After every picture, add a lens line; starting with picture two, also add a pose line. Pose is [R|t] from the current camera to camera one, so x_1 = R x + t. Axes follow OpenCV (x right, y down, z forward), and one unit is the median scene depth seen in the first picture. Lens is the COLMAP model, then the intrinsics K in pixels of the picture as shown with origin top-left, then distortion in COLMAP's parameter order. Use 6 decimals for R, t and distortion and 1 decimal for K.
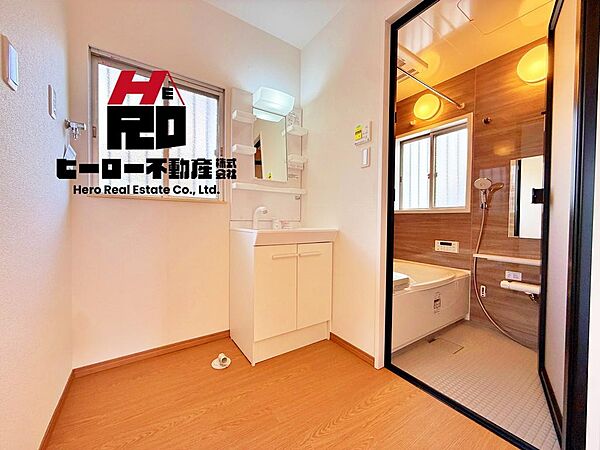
lens RADIAL K [[239.0, 0, 300.0], [0, 239.0, 225.0], [0, 0, 1]] dist [0.008252, -0.000026]
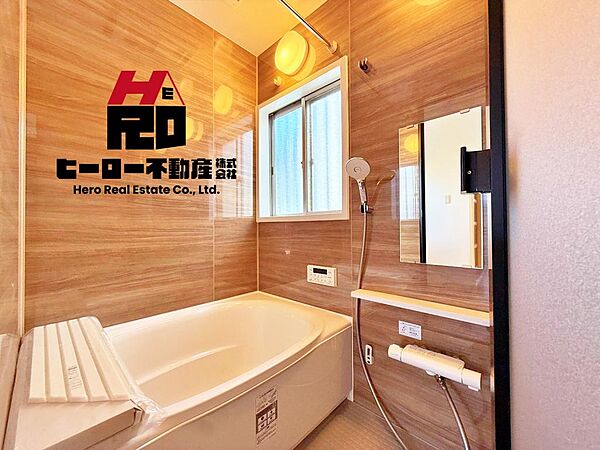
lens RADIAL K [[239.0, 0, 300.0], [0, 239.0, 225.0], [0, 0, 1]] dist [0.008252, -0.000026]
pose [[0.975023, -0.016687, 0.221476, 0.452034], [0.022941, 0.999407, -0.025695, -0.025940], [-0.220916, 0.030134, 0.974827, 0.438771]]
